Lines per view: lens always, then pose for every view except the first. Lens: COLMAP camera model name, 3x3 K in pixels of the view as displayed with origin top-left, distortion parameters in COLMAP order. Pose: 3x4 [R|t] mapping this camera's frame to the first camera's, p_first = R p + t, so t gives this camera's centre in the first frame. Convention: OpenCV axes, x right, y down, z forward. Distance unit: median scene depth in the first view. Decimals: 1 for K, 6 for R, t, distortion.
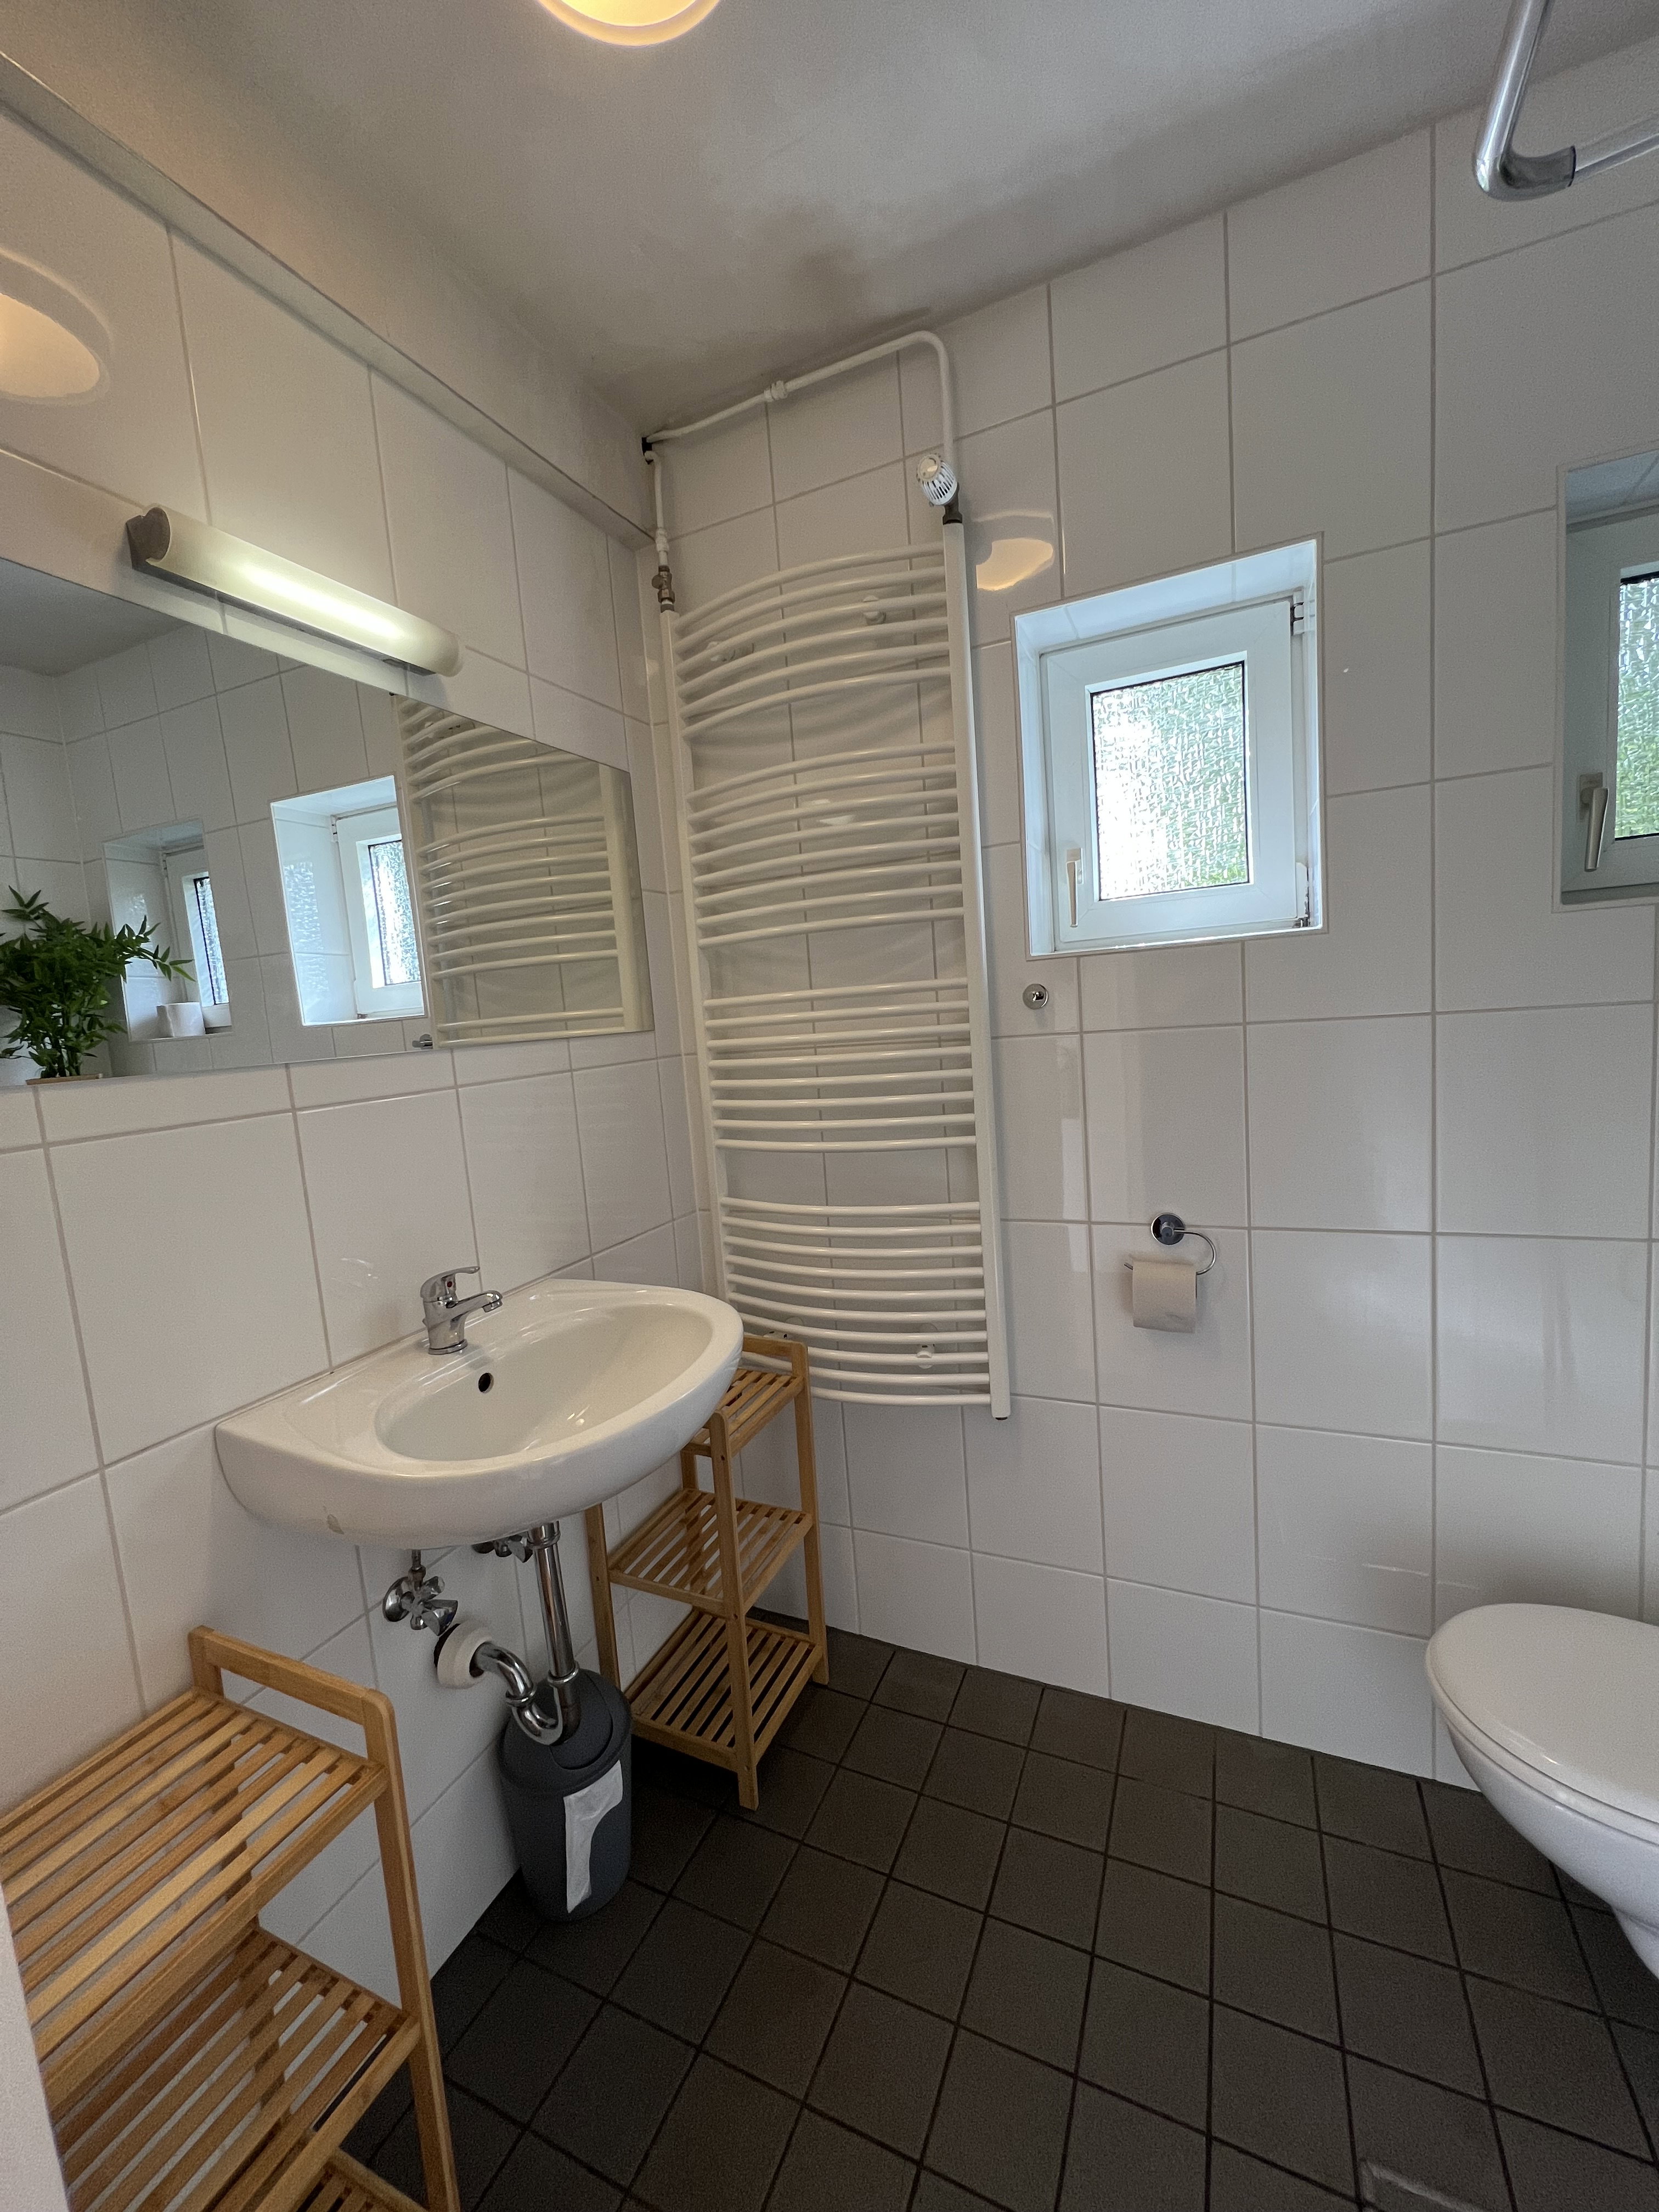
lens RADIAL K [[884.3, 0, 829.5], [0, 884.3, 1106.0], [0, 0, 1]] dist [-0.000973, 0.000197]
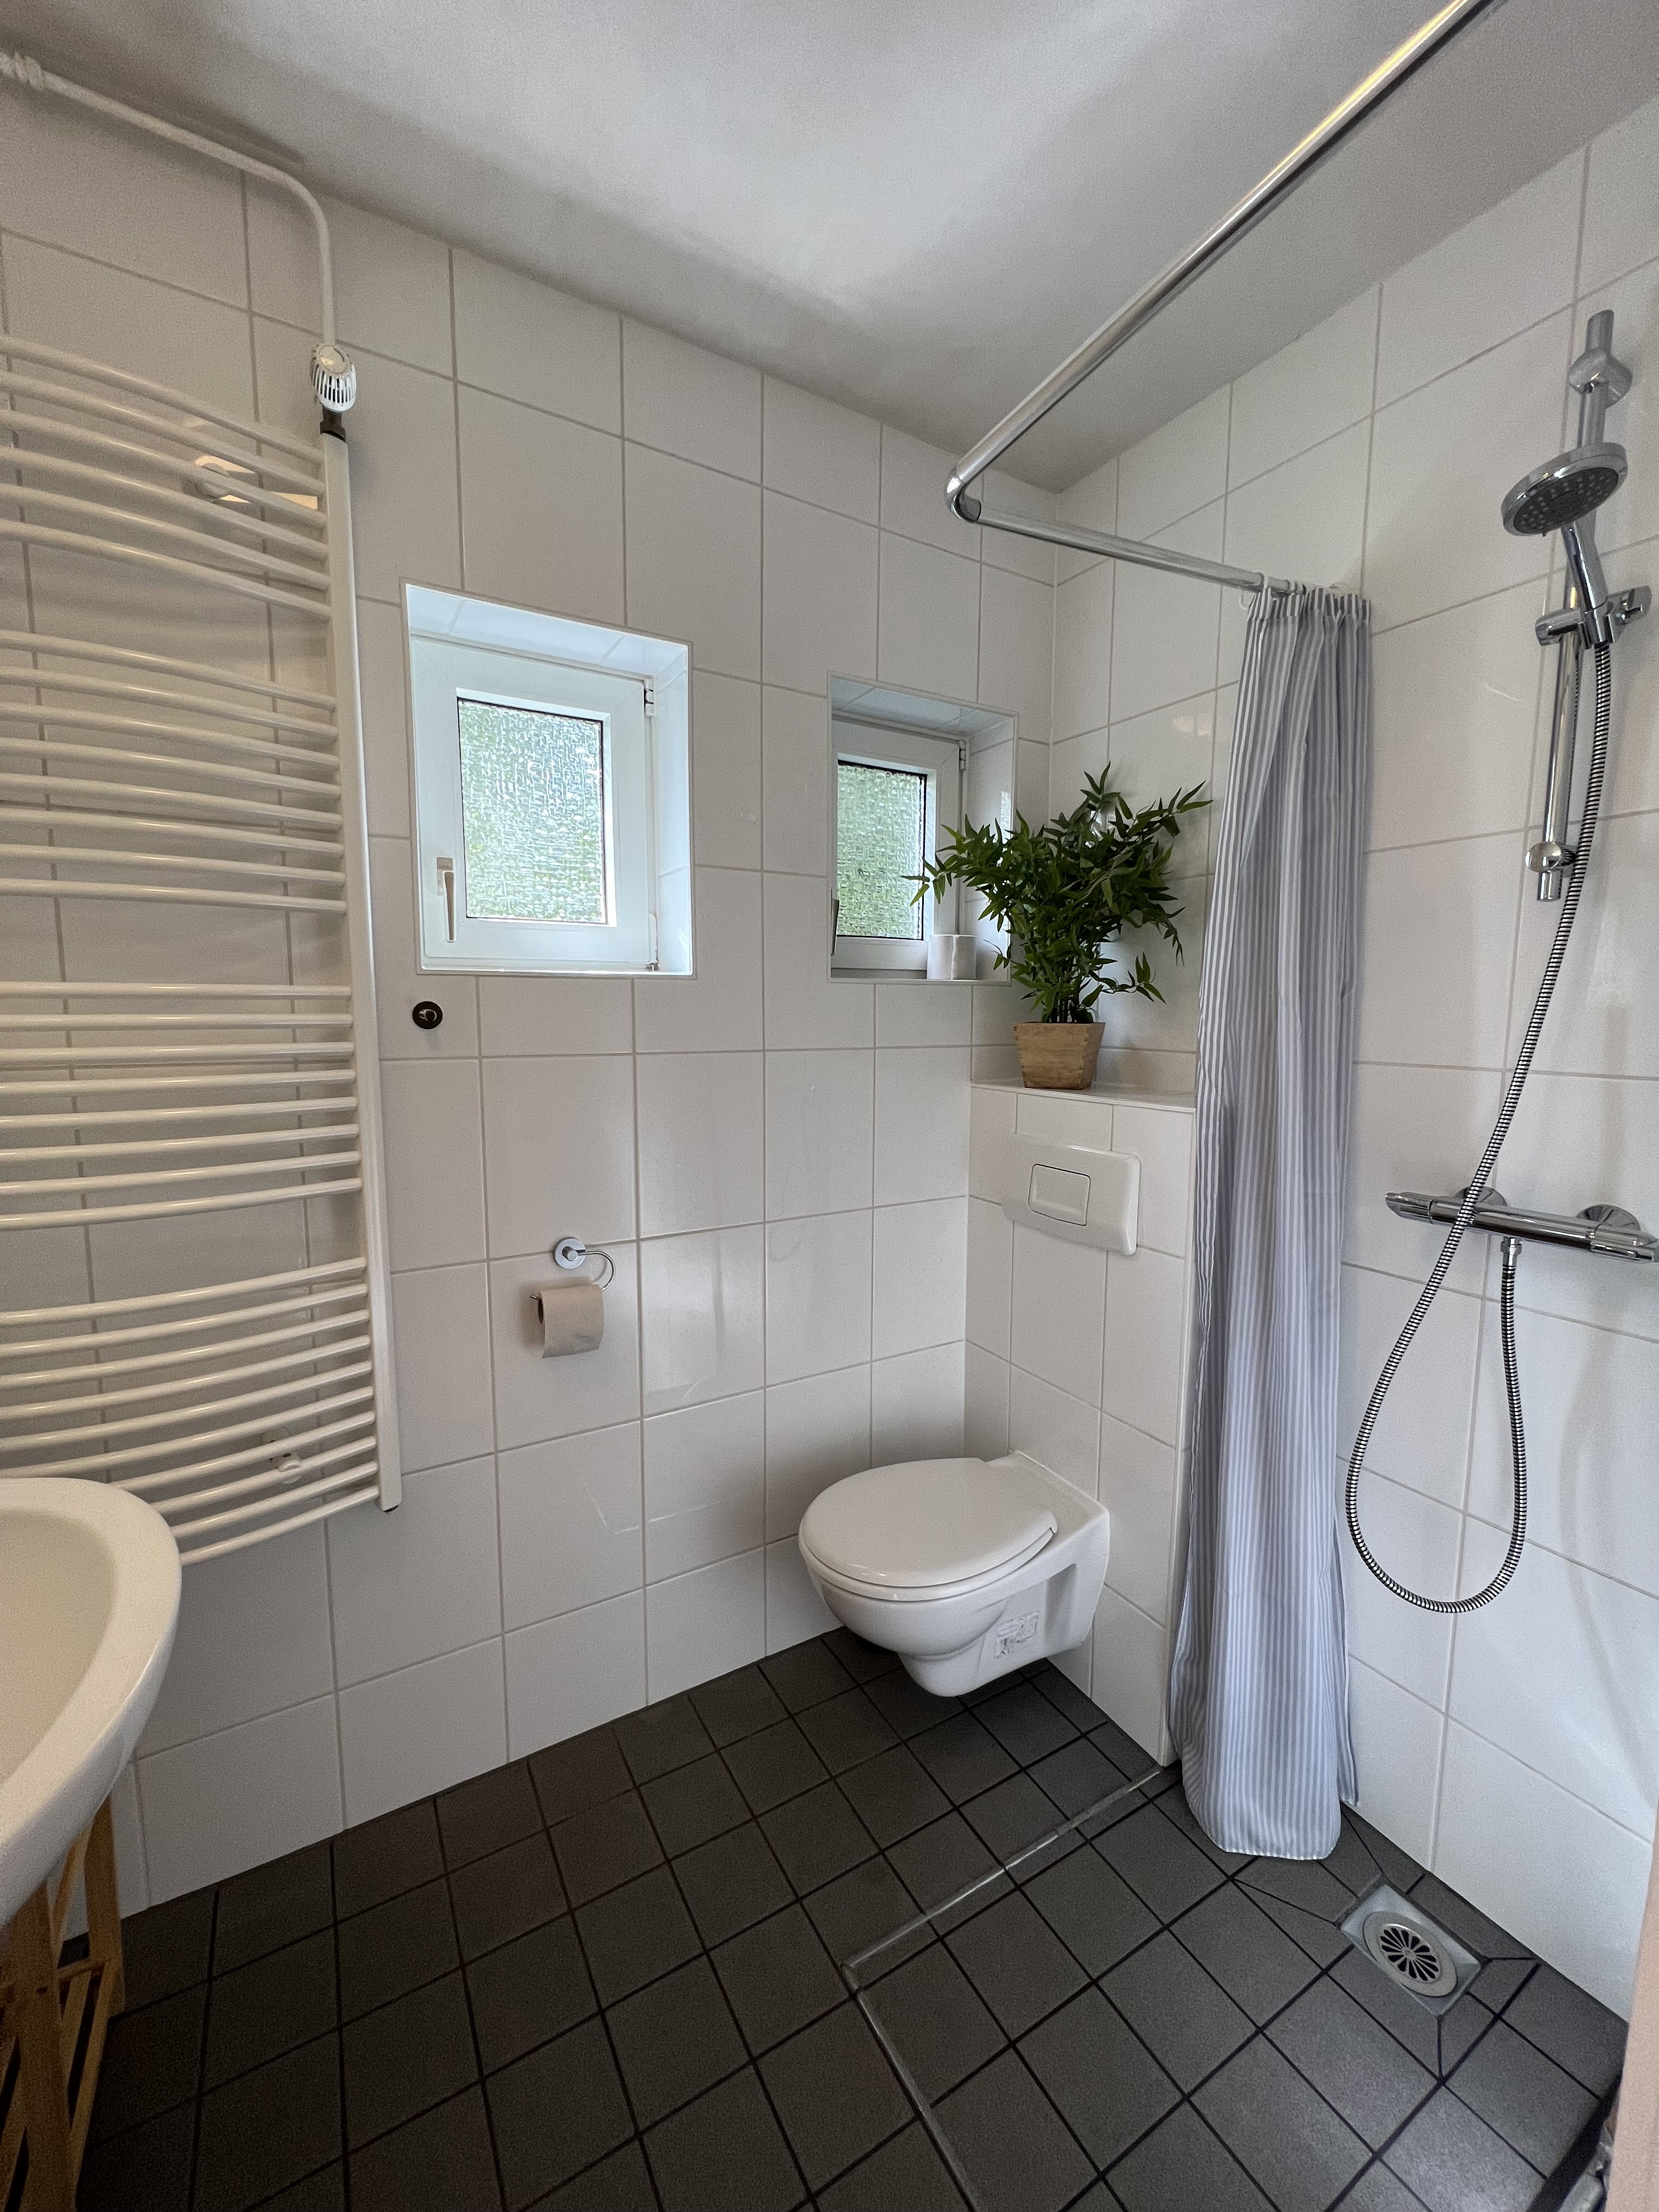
lens RADIAL K [[875.9, 0, 829.5], [0, 875.9, 1106.0], [0, 0, 1]] dist [-0.003249, 0.000067]
pose [[0.570171, -0.017743, 0.821335, -0.266390], [0.043325, 0.999025, -0.008494, -0.008230], [-0.820383, 0.040428, 0.570383, 0.173348]]
